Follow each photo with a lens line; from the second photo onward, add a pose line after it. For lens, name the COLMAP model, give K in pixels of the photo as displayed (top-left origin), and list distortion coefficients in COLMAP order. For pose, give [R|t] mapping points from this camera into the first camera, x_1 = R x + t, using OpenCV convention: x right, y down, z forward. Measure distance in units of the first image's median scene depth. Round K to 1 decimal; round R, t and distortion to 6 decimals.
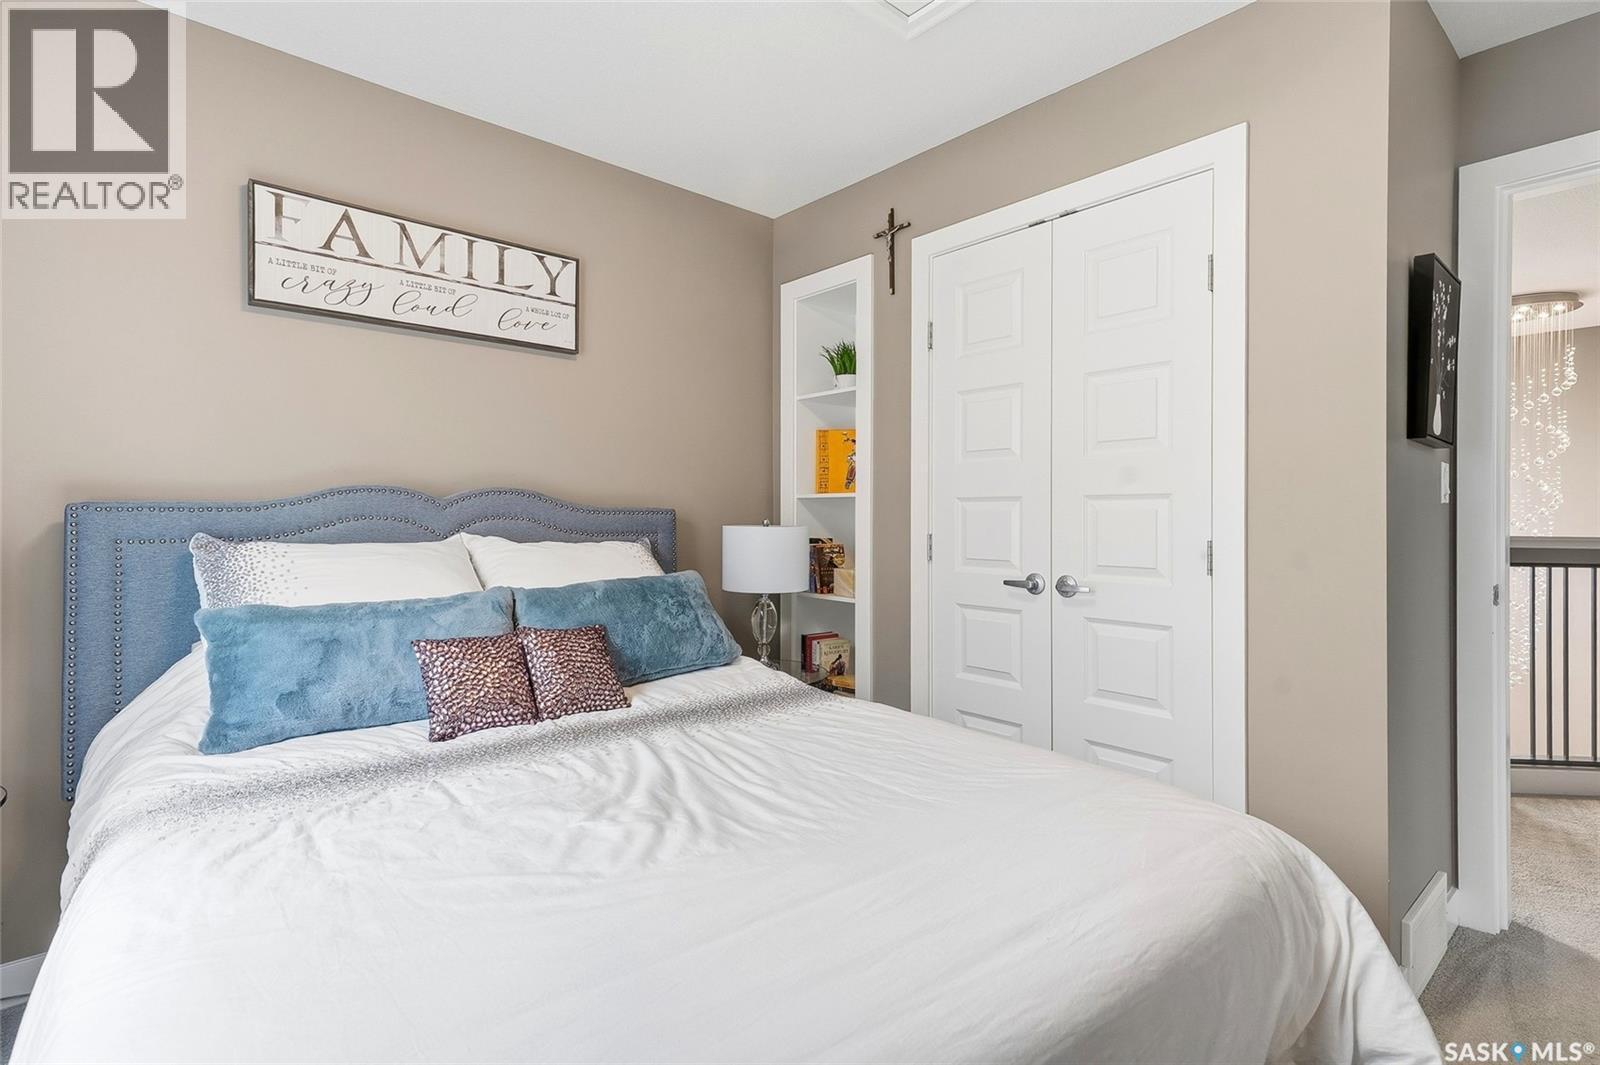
lens RADIAL K [[769.8, 0, 798.0], [0, 769.8, 522.3], [0, 0, 1]] dist [-0.003286, -0.000038]
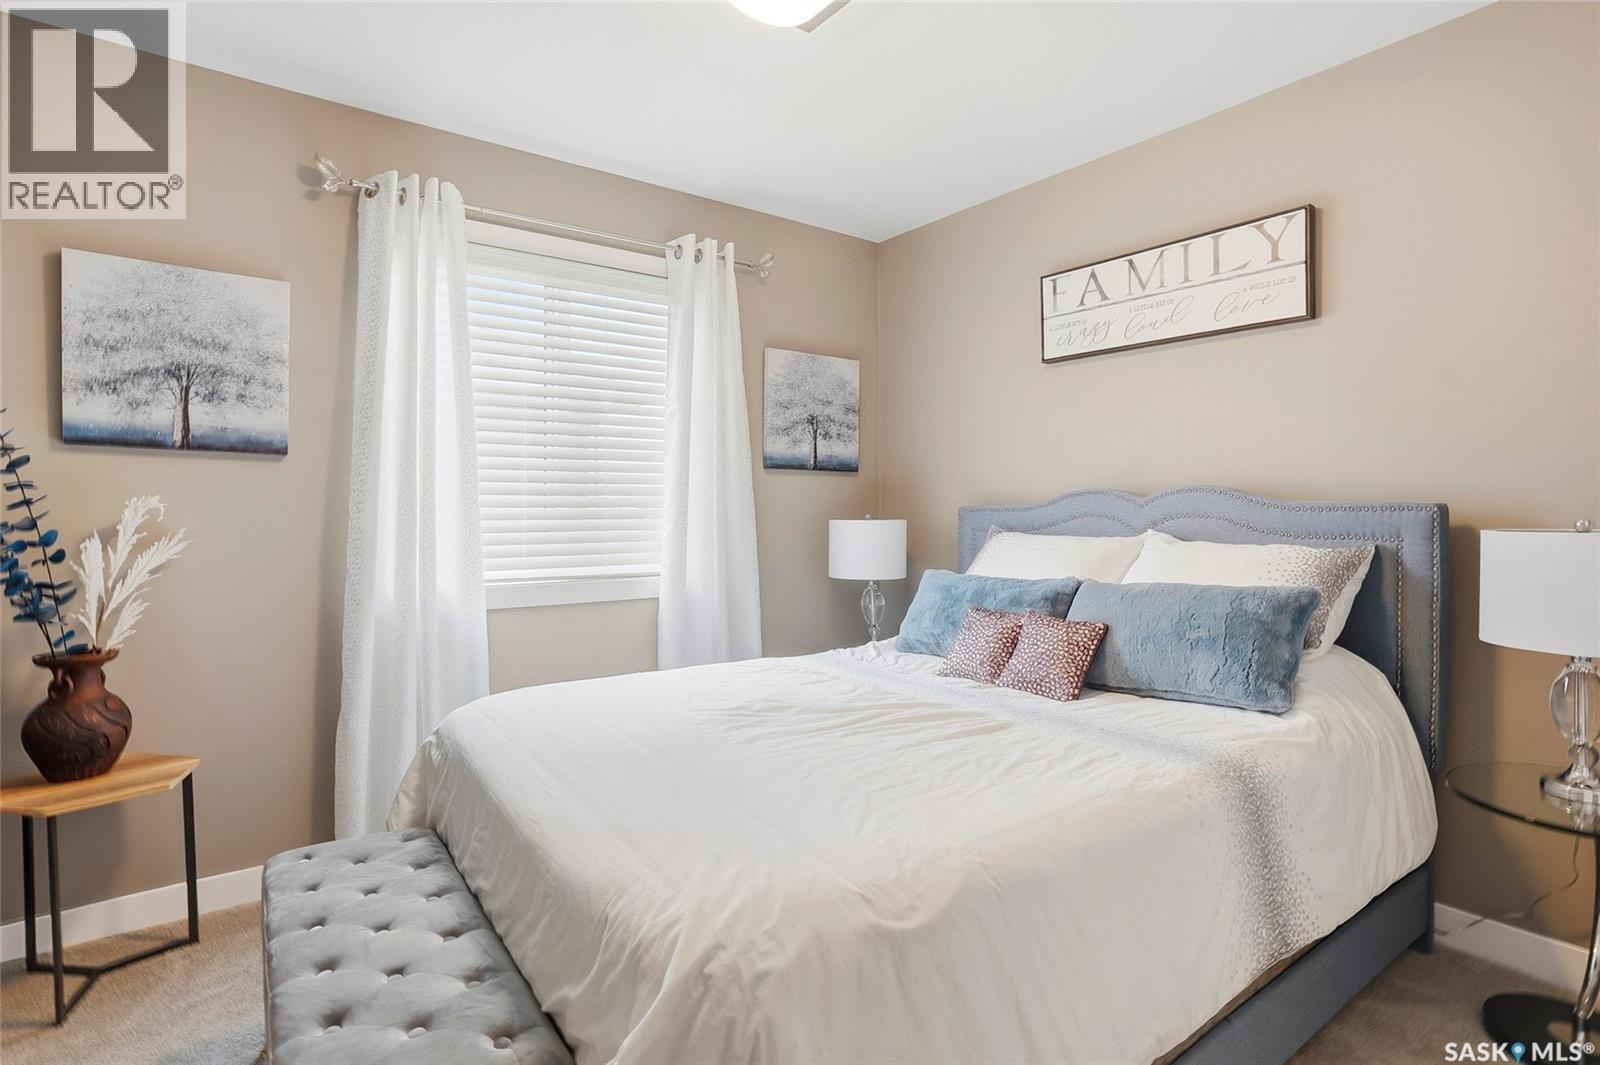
lens RADIAL K [[769.8, 0, 797.6], [0, 769.8, 523.2], [0, 0, 1]] dist [-0.003286, -0.000038]
pose [[-0.056239, 0.008351, -0.998382, 0.651659], [-0.009276, 0.999917, 0.008886, -0.000694], [0.998374, 0.009761, -0.056157, 0.567580]]
